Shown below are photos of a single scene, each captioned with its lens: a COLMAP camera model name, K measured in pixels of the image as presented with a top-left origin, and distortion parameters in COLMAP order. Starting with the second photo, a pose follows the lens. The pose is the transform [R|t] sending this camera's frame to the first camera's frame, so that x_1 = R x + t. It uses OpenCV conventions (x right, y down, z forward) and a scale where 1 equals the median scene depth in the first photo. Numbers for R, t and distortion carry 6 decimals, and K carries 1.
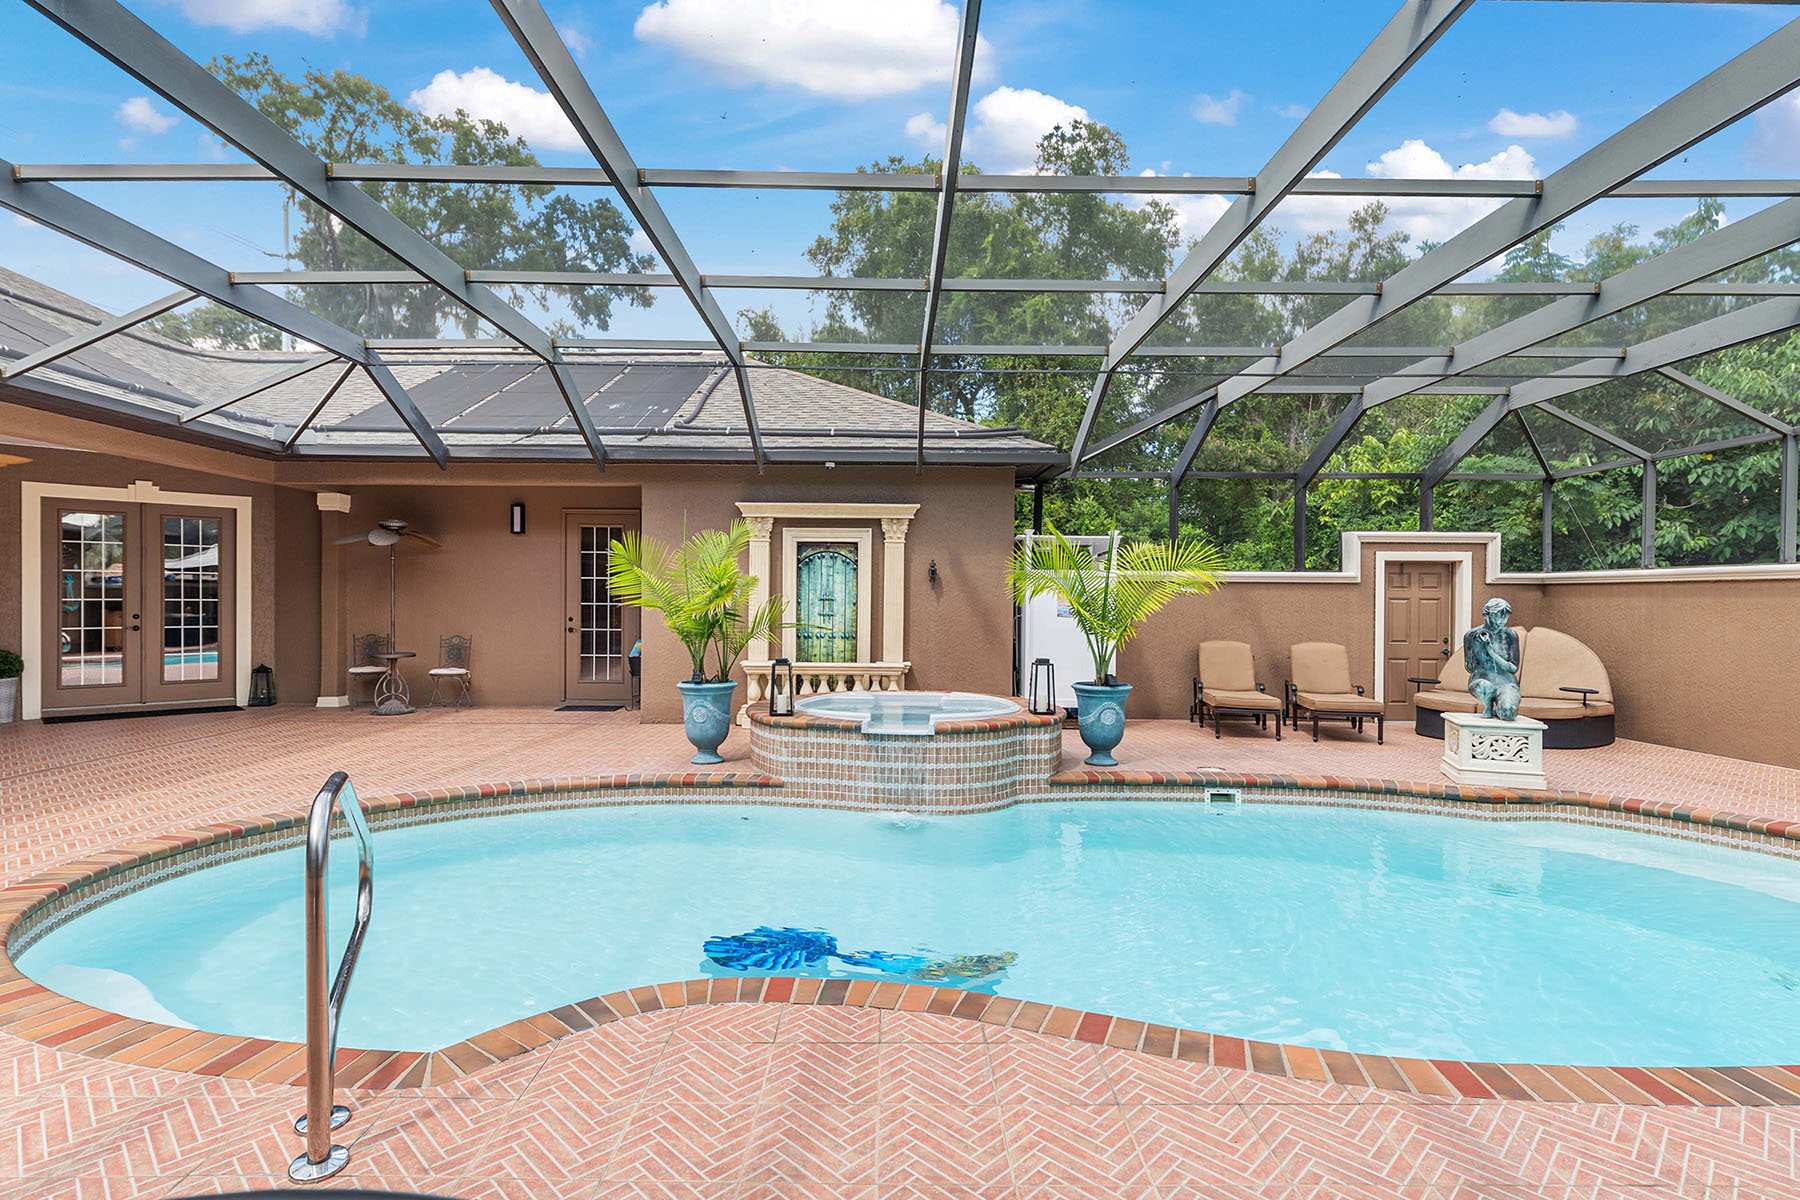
lens RADIAL K [[922.6, 0, 903.7], [0, 922.6, 599.7], [0, 0, 1]] dist [0.000454, -0.000607]
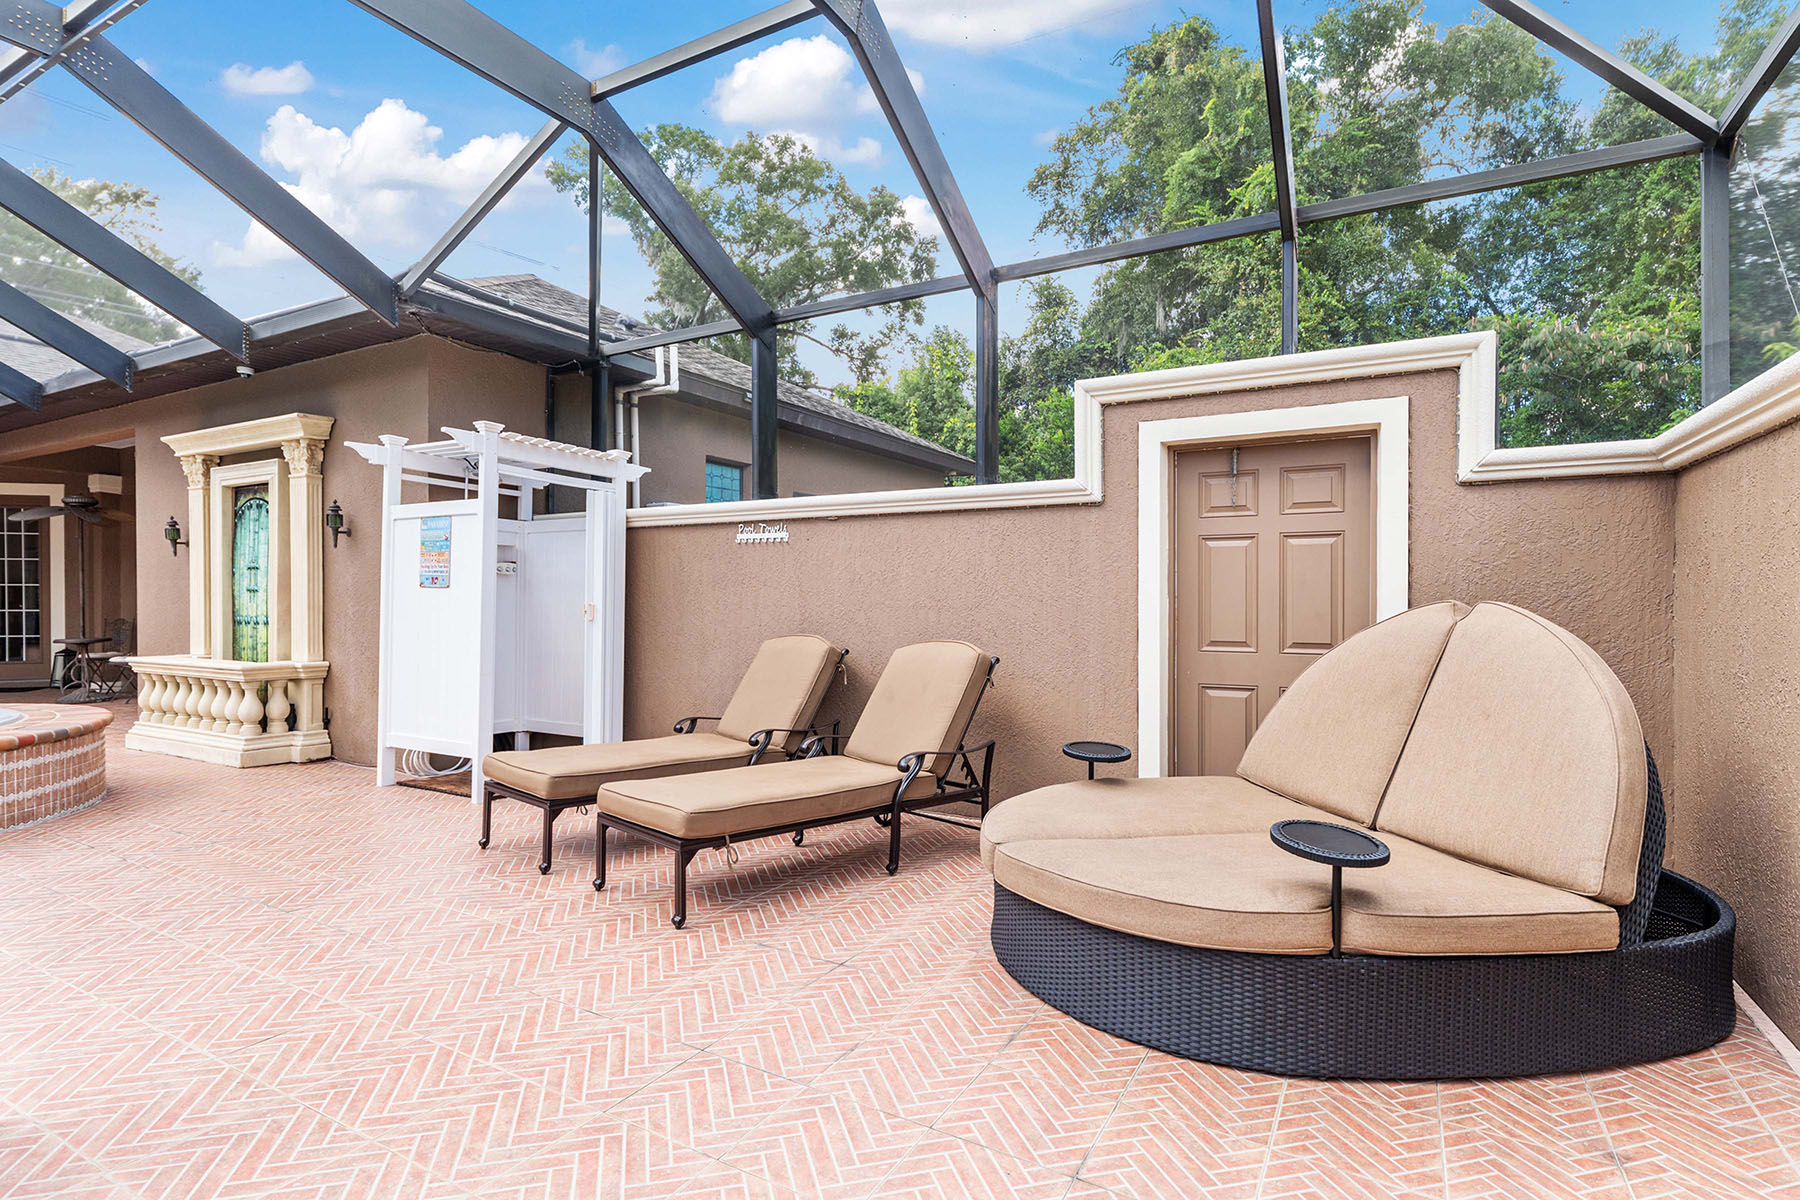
lens RADIAL K [[922.6, 0, 894.1], [0, 922.6, 602.0], [0, 0, 1]] dist [0.000454, -0.000607]
pose [[0.870410, -0.007469, -0.492272, 0.672297], [0.007752, 0.999969, -0.001464, 0.030329], [0.492267, -0.002542, 0.870440, 0.637090]]
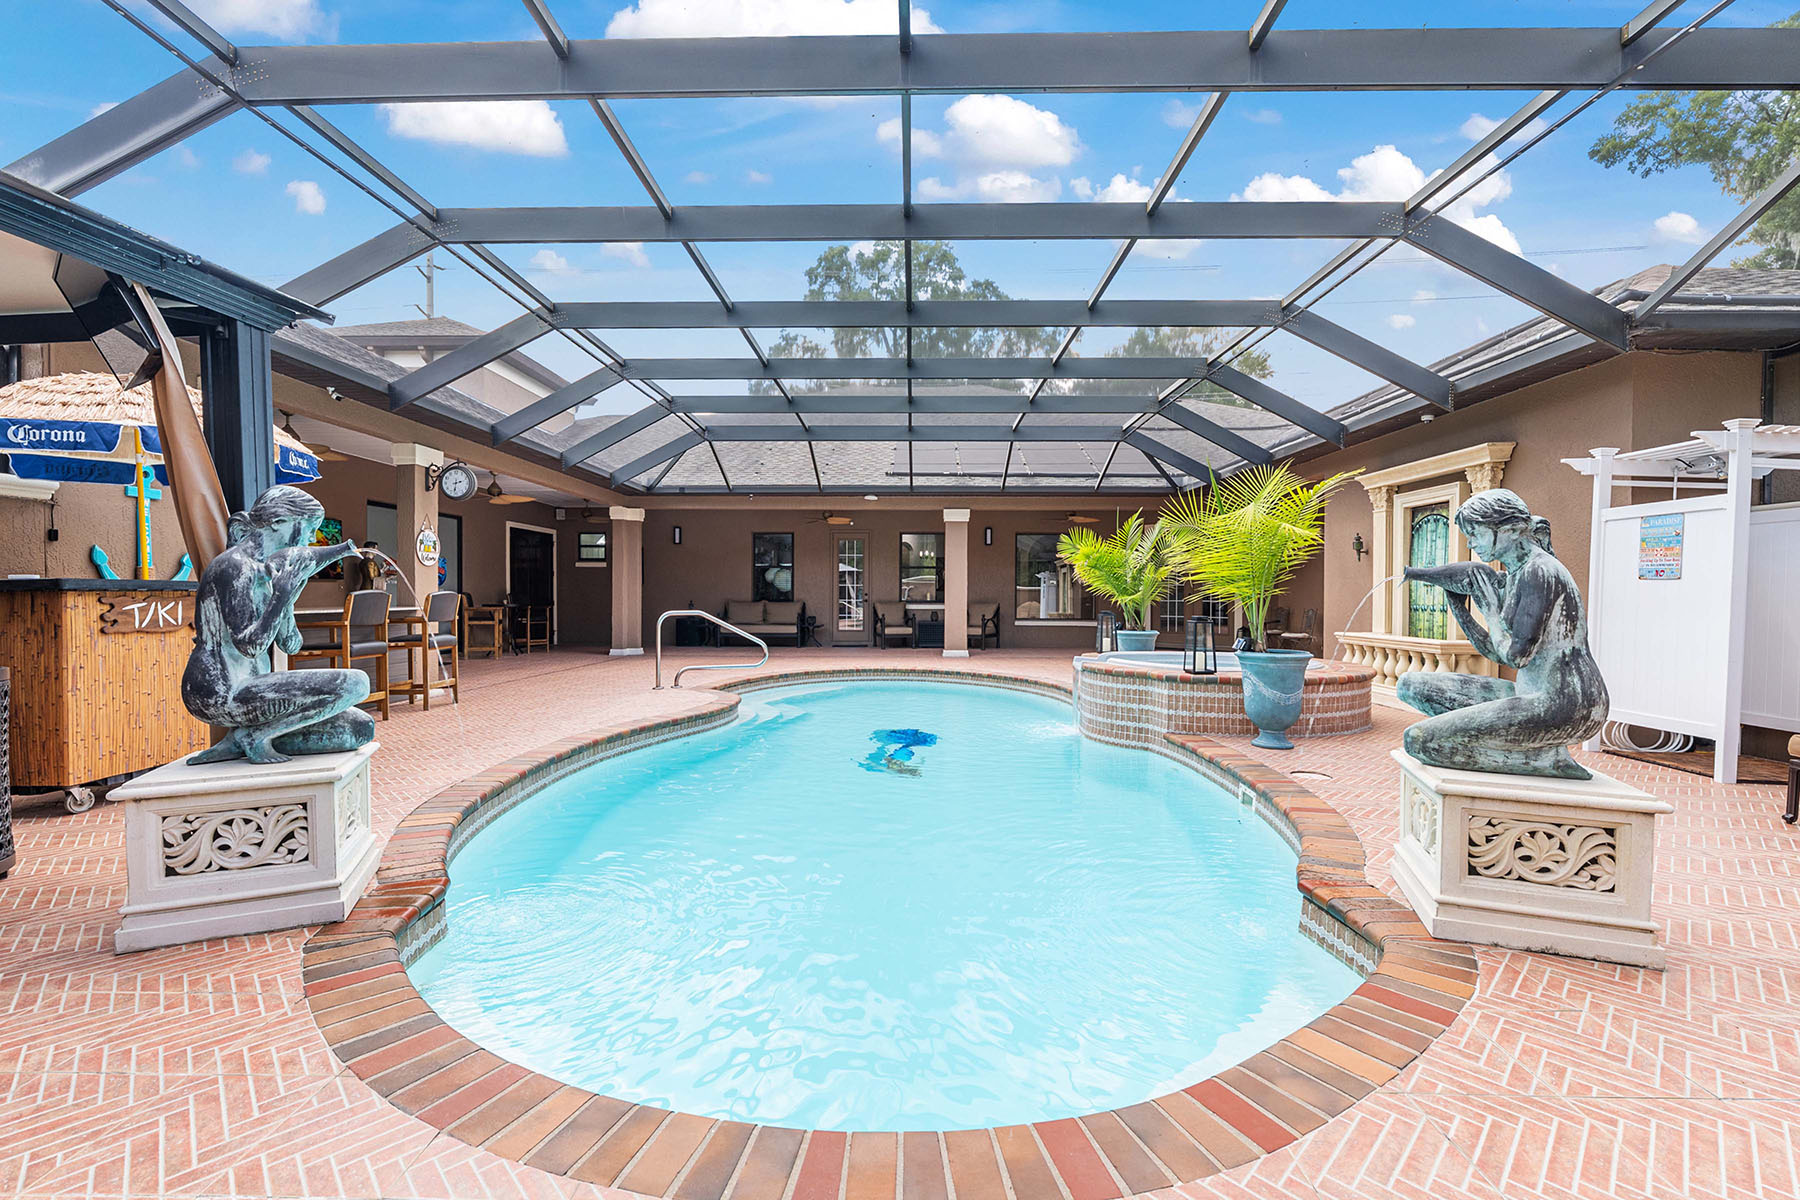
lens RADIAL K [[778.1, 0, 885.7], [0, 778.1, 595.5], [0, 0, 1]] dist [0.001592, -0.000161]
pose [[-0.023284, -0.008983, -0.999689, 0.685003], [-0.008901, 0.999922, -0.008778, 0.038041], [0.999689, 0.008694, -0.023362, 0.488912]]
